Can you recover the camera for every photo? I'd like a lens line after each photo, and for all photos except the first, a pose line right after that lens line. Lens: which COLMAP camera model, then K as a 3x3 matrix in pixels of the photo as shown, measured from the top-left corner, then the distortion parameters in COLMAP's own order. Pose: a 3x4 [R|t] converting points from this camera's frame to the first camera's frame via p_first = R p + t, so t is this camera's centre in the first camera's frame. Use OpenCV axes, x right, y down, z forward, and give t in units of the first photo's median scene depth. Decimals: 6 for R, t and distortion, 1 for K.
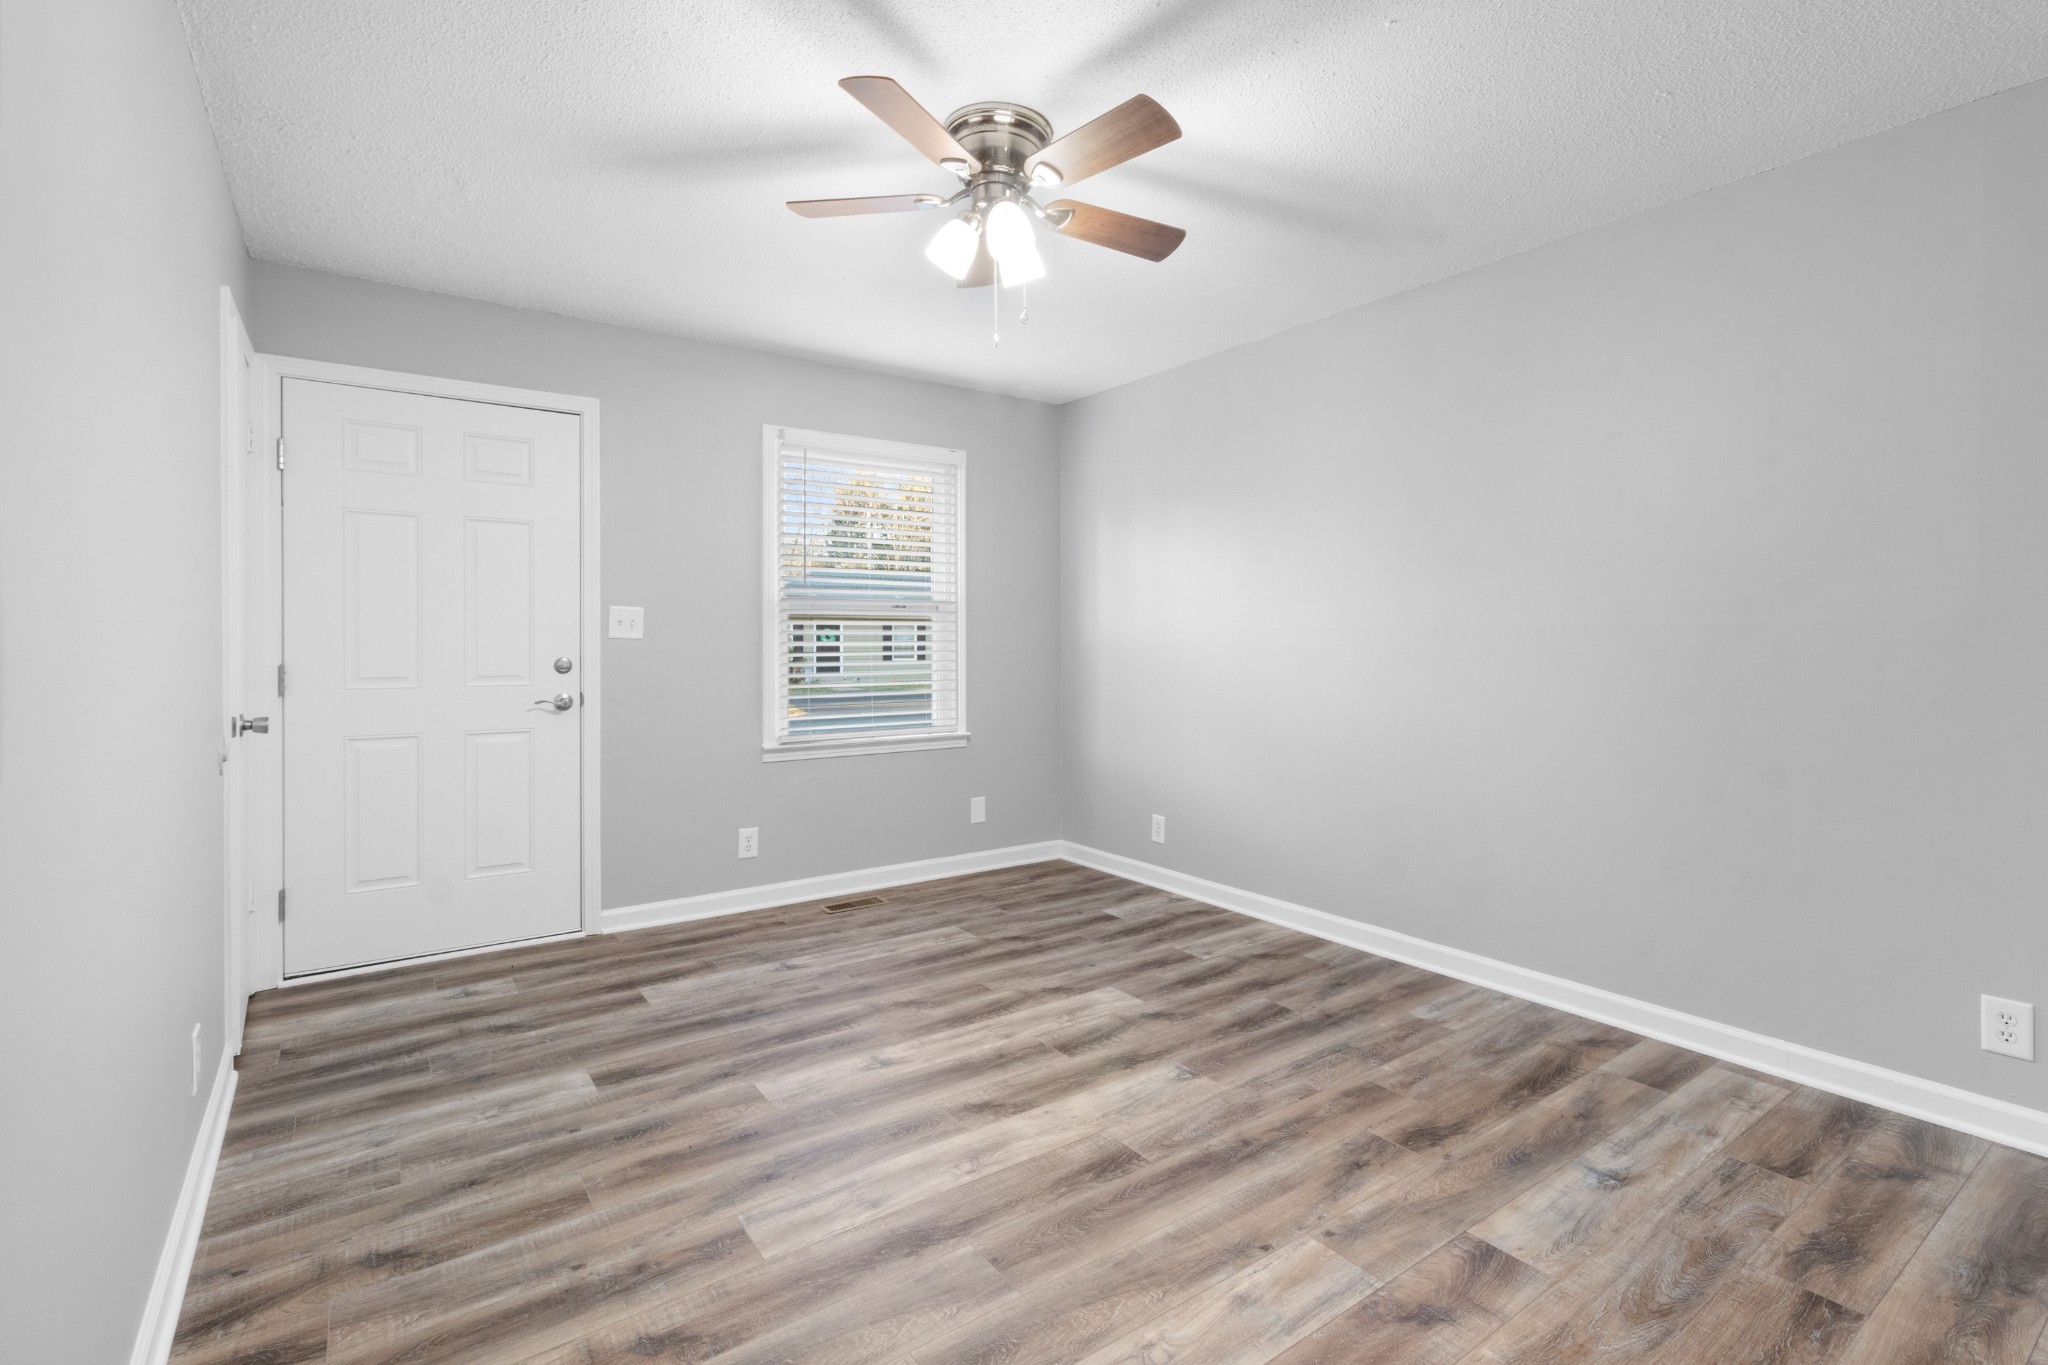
lens RADIAL K [[950.9, 0, 1043.3], [0, 950.9, 653.0], [0, 0, 1]] dist [0.000212, 0.000184]
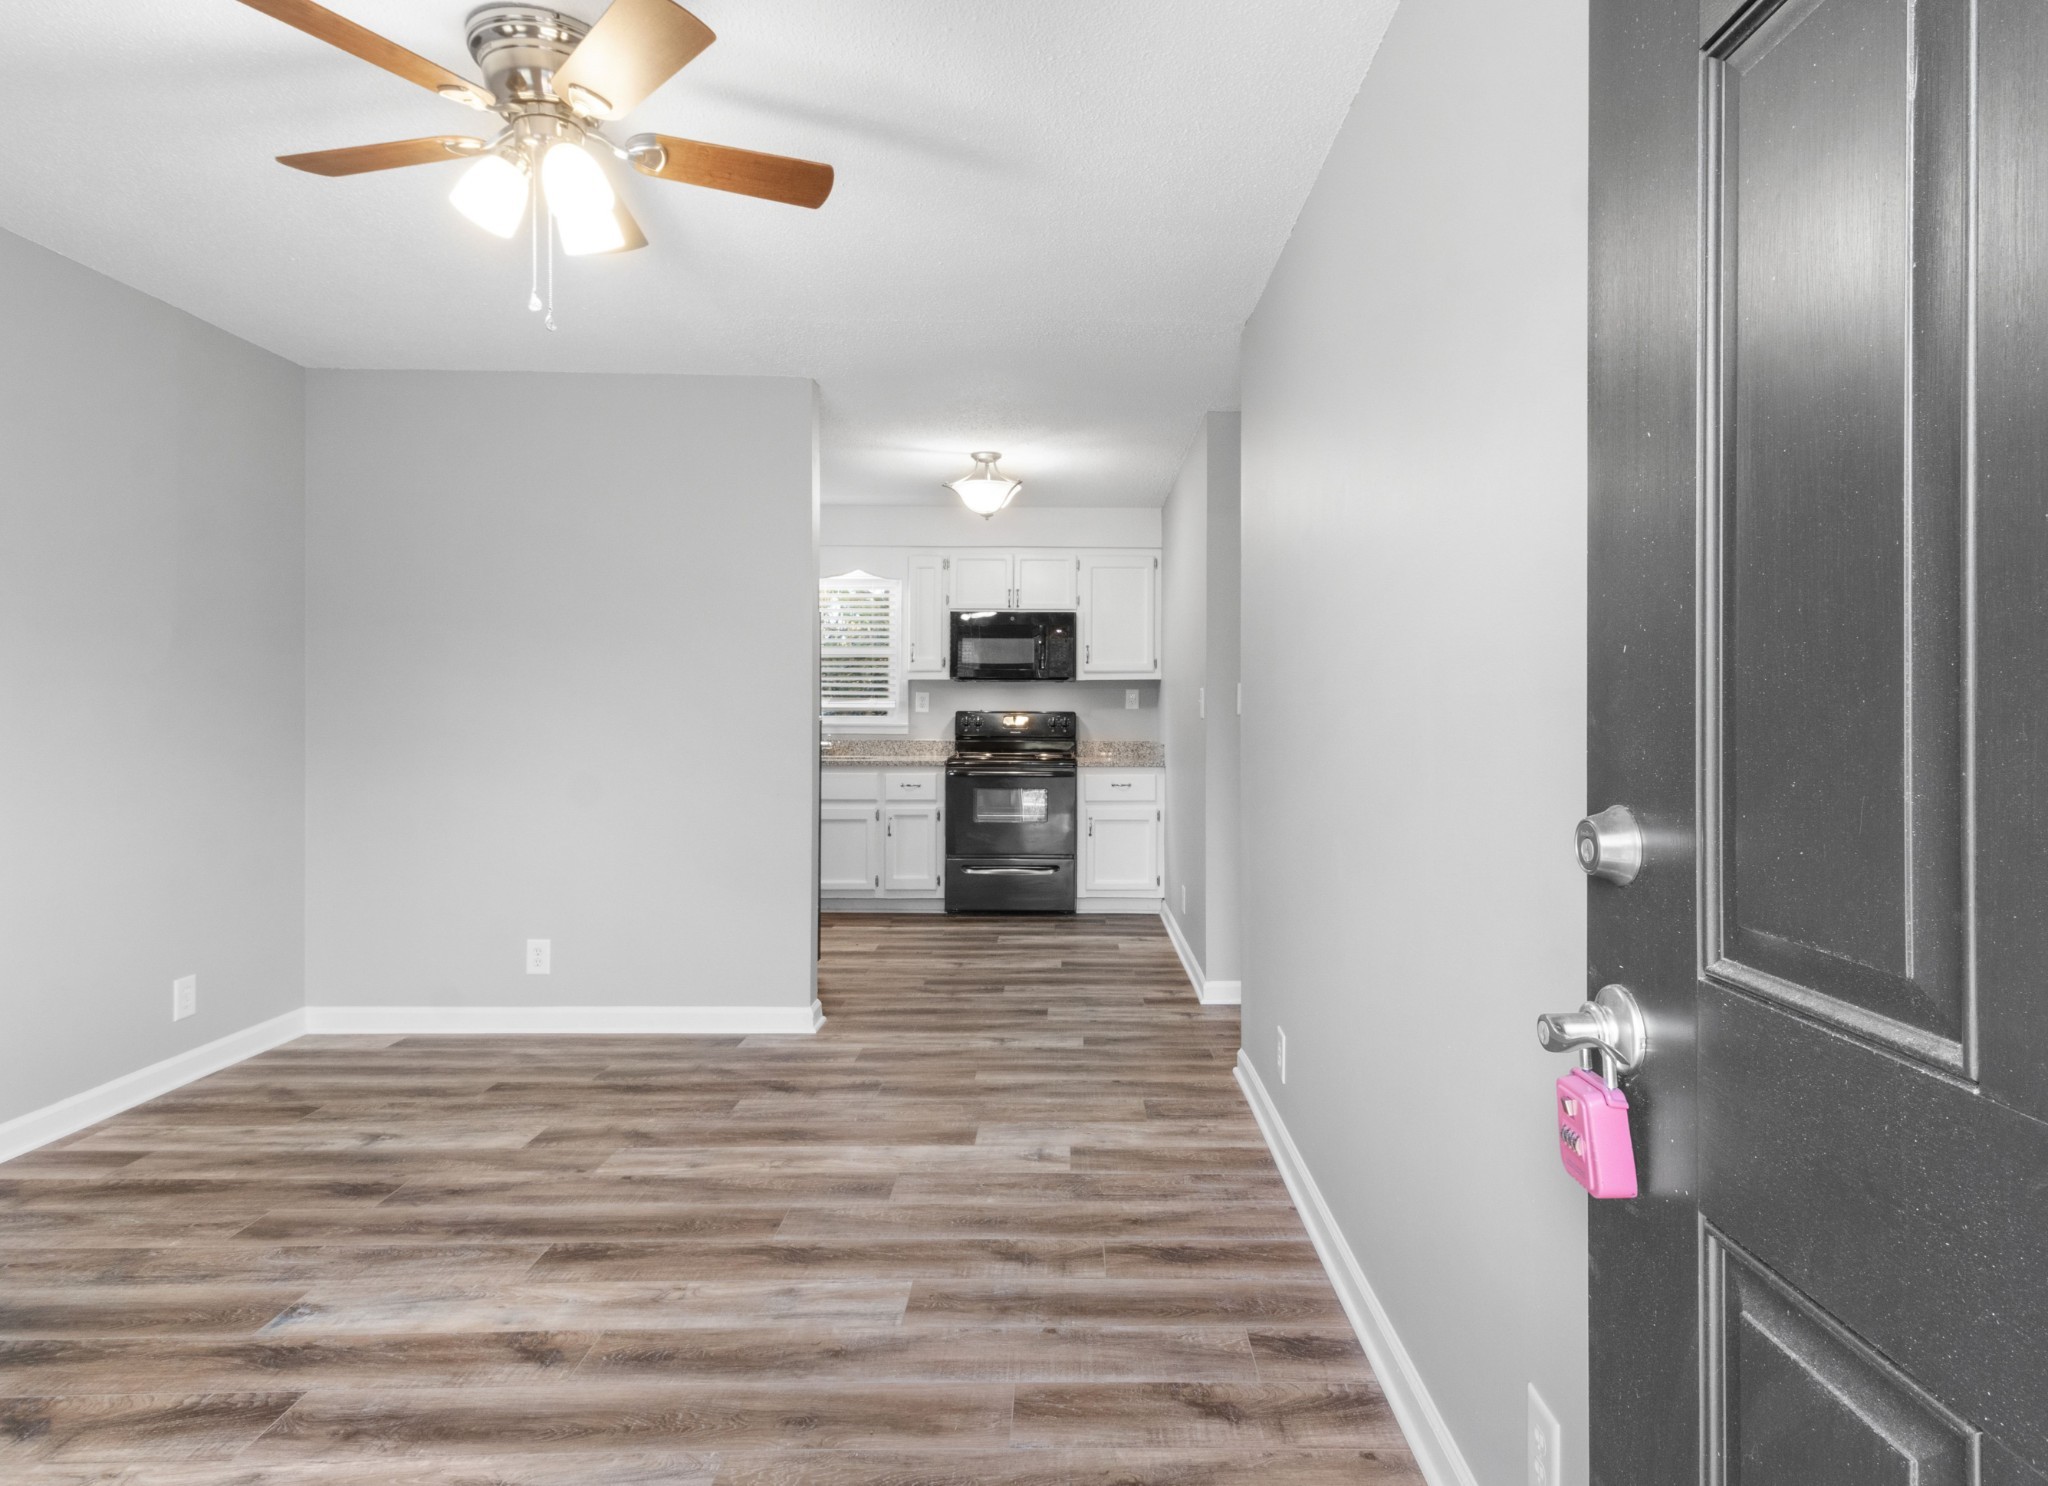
lens RADIAL K [[1106.9, 0, 1091.5], [0, 1106.9, 716.6], [0, 0, 1]] dist [0.002945, 0.000084]
pose [[-0.823146, -0.003149, 0.567820, -0.991377], [0.005456, 0.999895, 0.013455, -0.025232], [-0.567803, 0.014173, -0.823042, 1.608283]]
